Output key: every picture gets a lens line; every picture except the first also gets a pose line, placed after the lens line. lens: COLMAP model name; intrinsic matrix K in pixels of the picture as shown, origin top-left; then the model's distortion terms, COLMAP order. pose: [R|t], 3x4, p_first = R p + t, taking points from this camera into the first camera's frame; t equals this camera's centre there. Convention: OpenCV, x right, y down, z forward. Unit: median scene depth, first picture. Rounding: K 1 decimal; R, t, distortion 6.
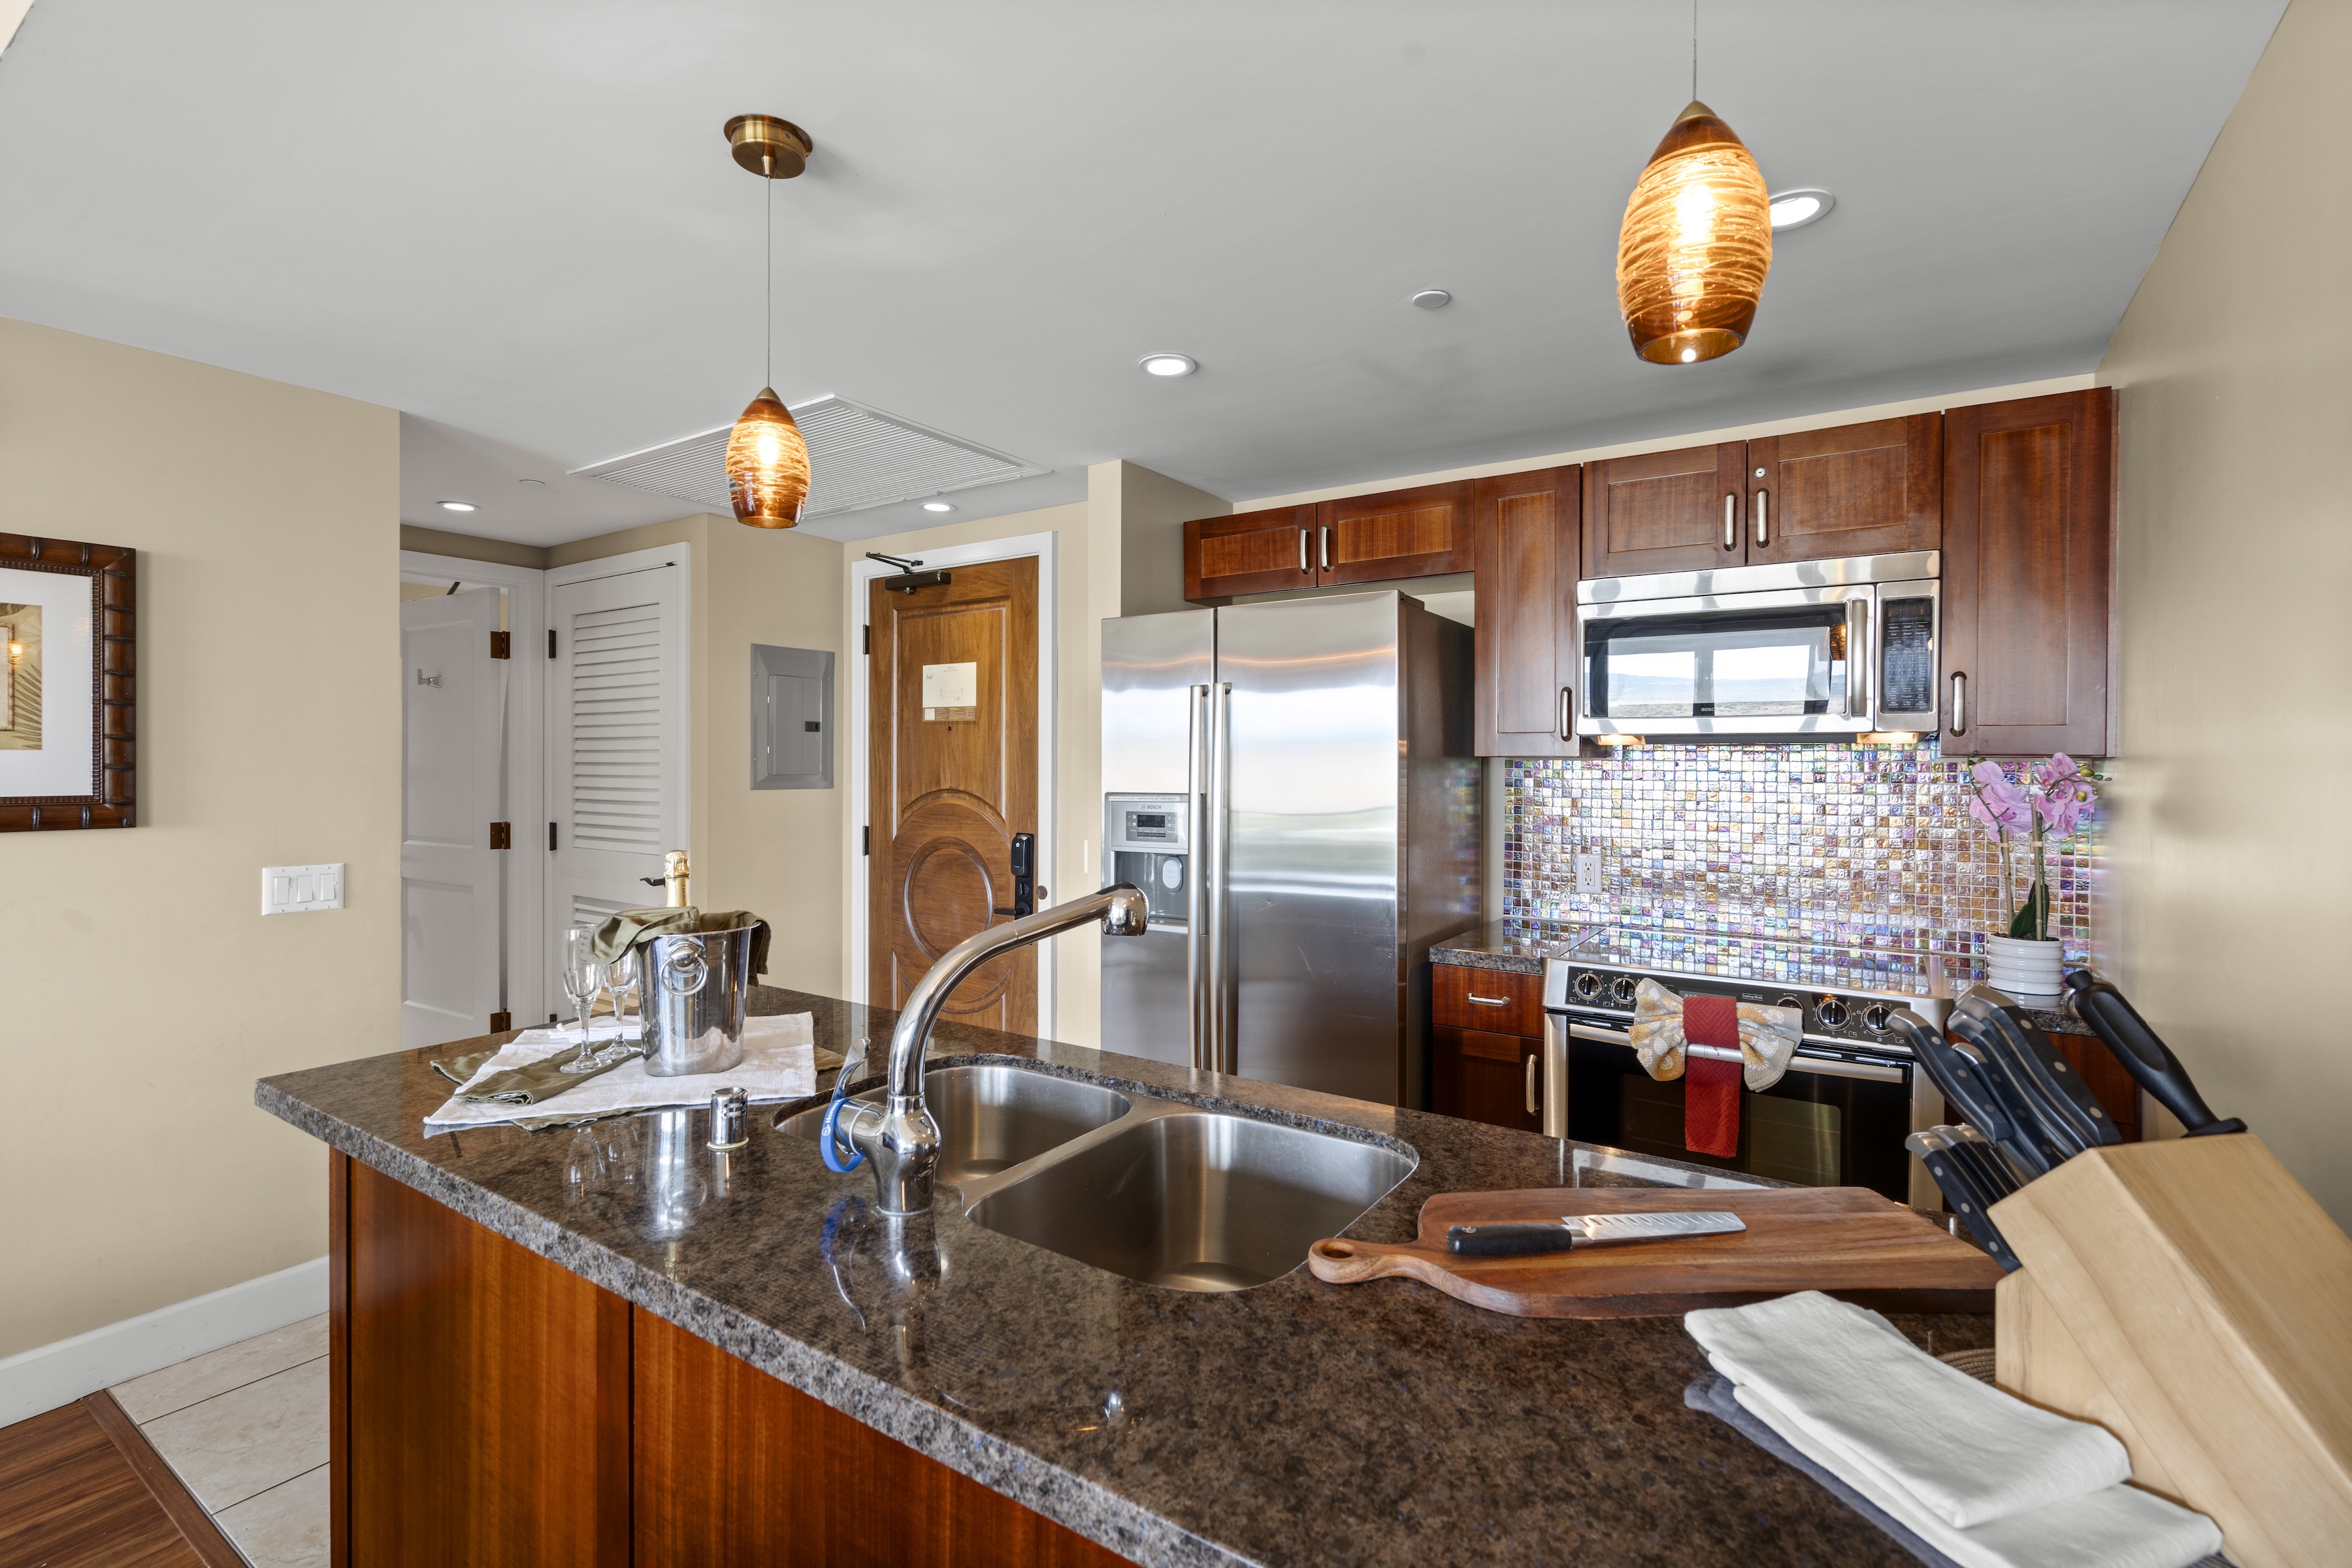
lens RADIAL K [[1070.4, 0, 1165.5], [0, 1070.4, 770.0], [0, 0, 1]] dist [-0.004285, 0.001601]
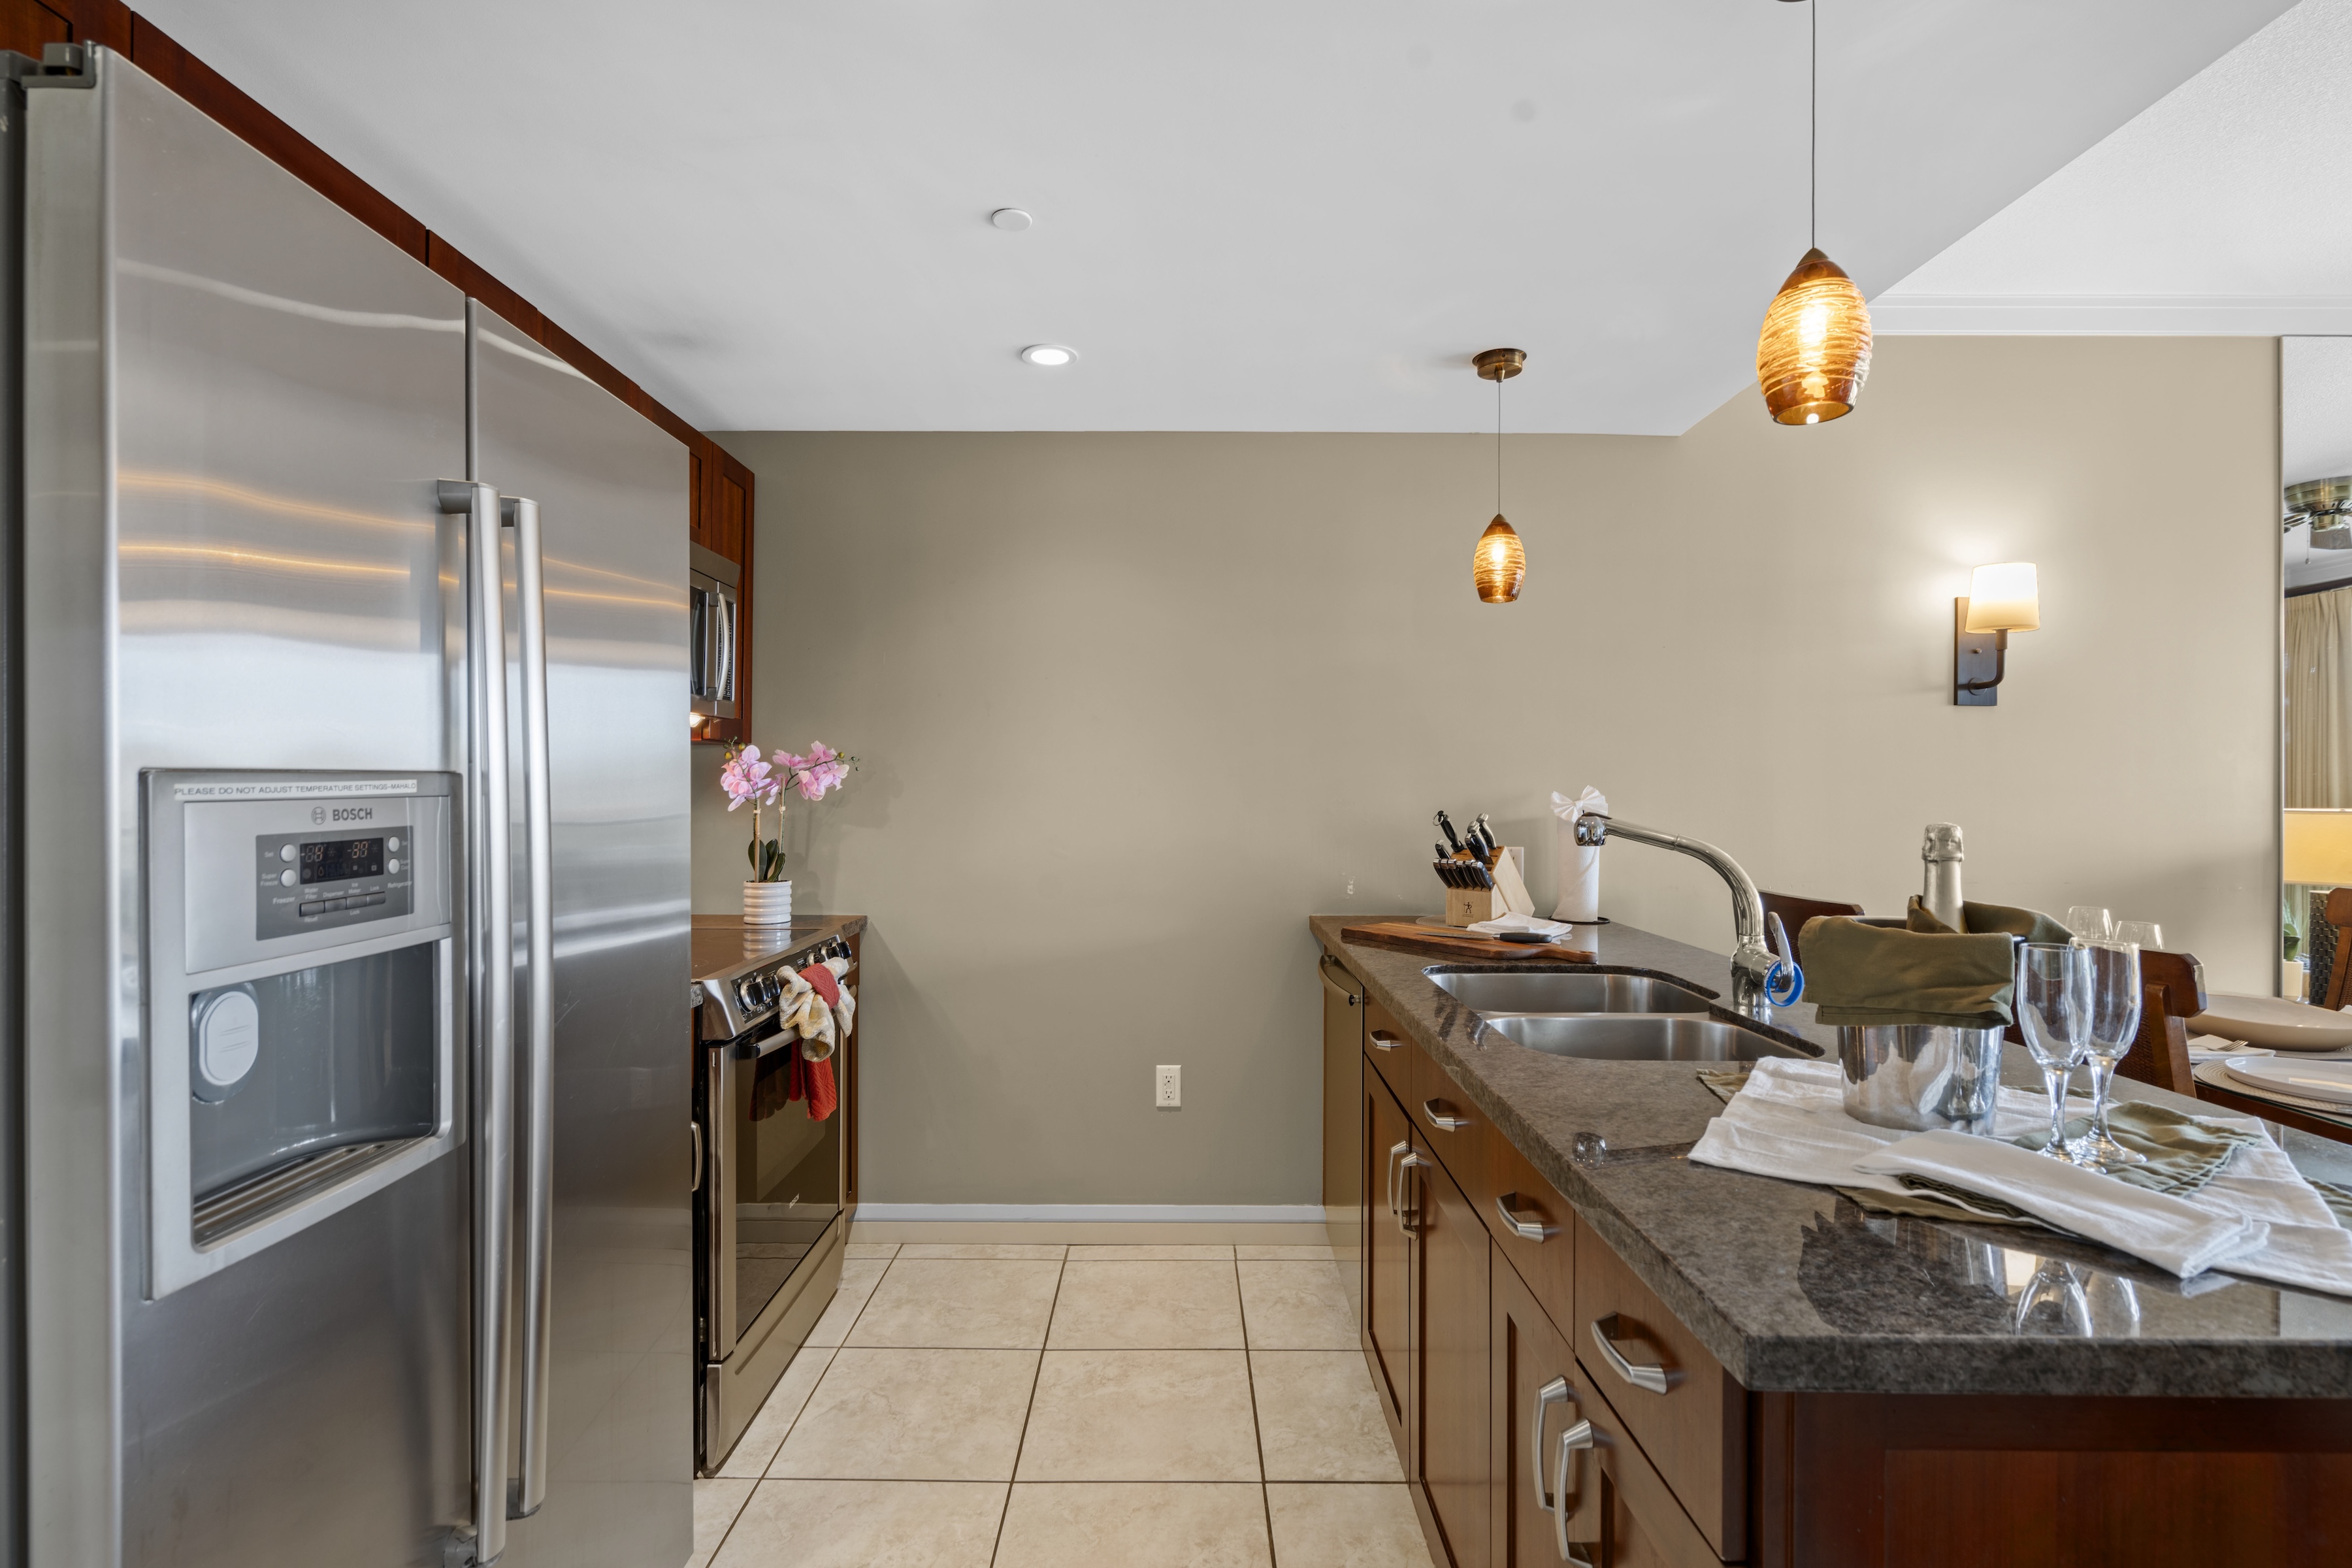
lens RADIAL K [[1070.4, 0, 1168.7], [0, 1070.4, 780.0], [0, 0, 1]] dist [-0.004285, 0.001601]
pose [[-0.559380, -0.002513, 0.828908, -0.443726], [-0.001347, 0.999997, 0.002123, 0.024924], [-0.828911, 0.000071, -0.559381, 1.063916]]
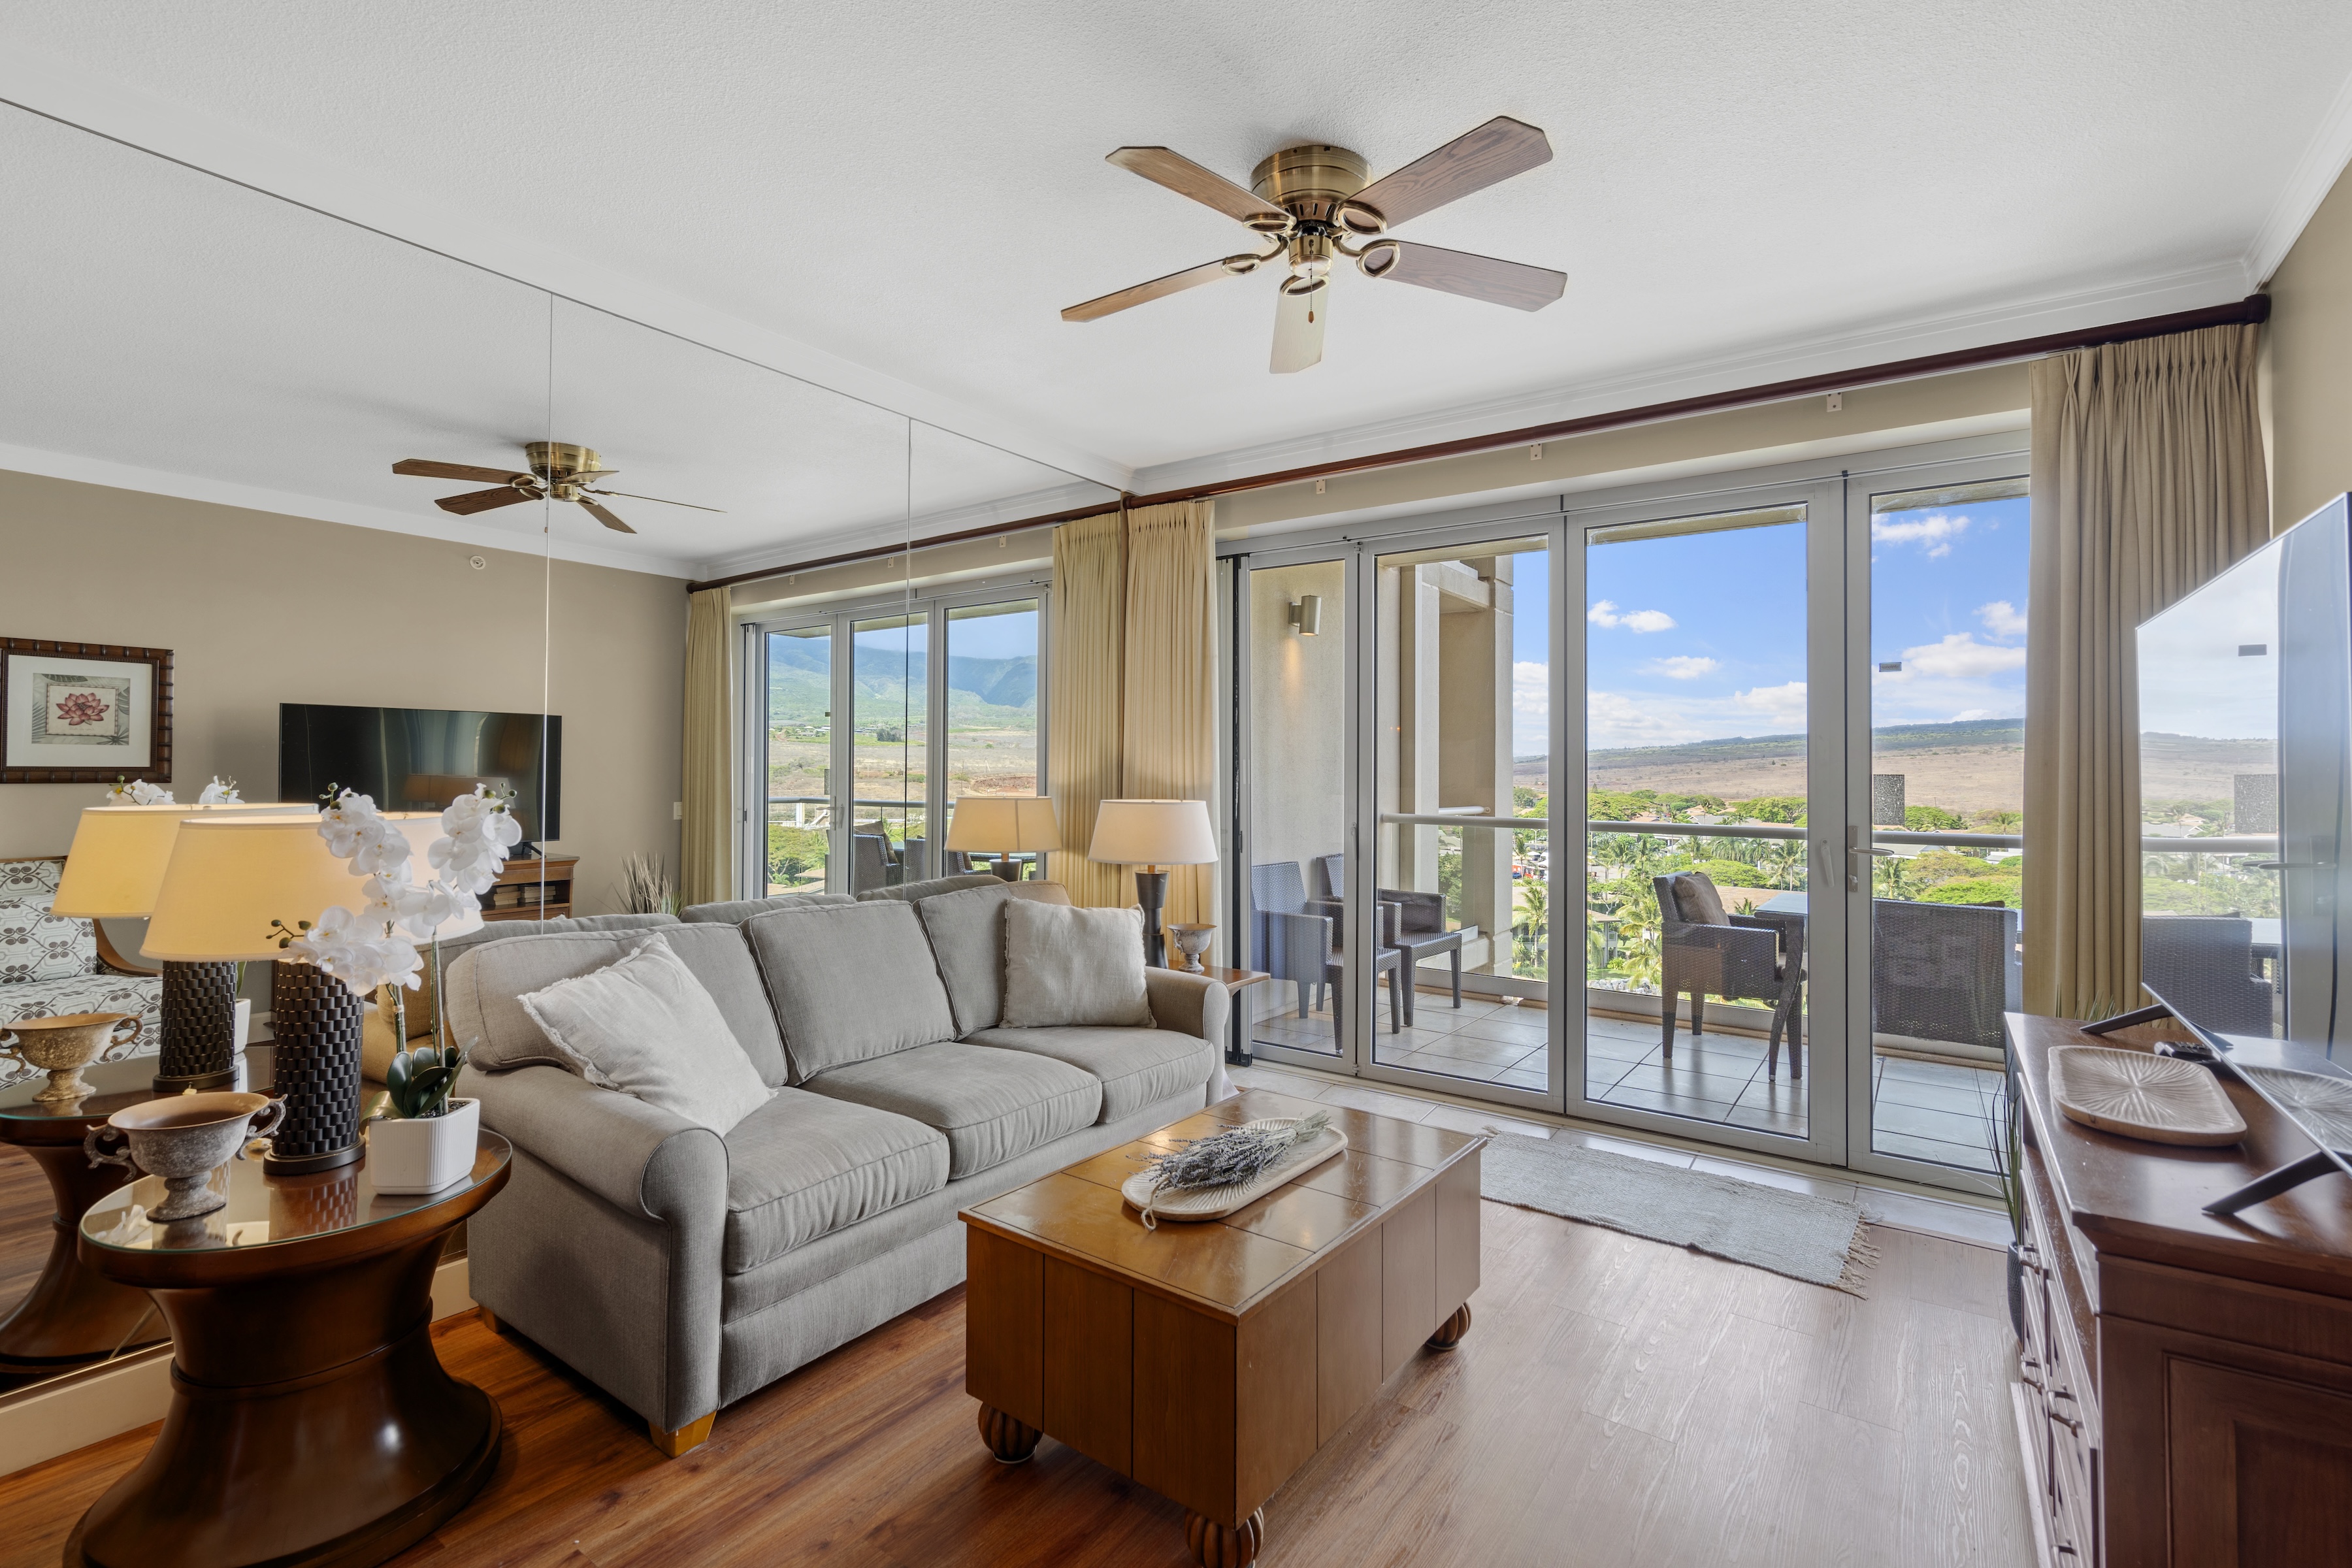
lens RADIAL K [[1070.4, 0, 1167.6], [0, 1070.4, 750.7], [0, 0, 1]] dist [-0.004285, 0.001601]
pose [[-0.999431, -0.011258, 0.031800, -1.038948], [-0.011611, 0.999873, -0.010945, 0.013257], [-0.031672, -0.011308, -0.999434, 0.133276]]
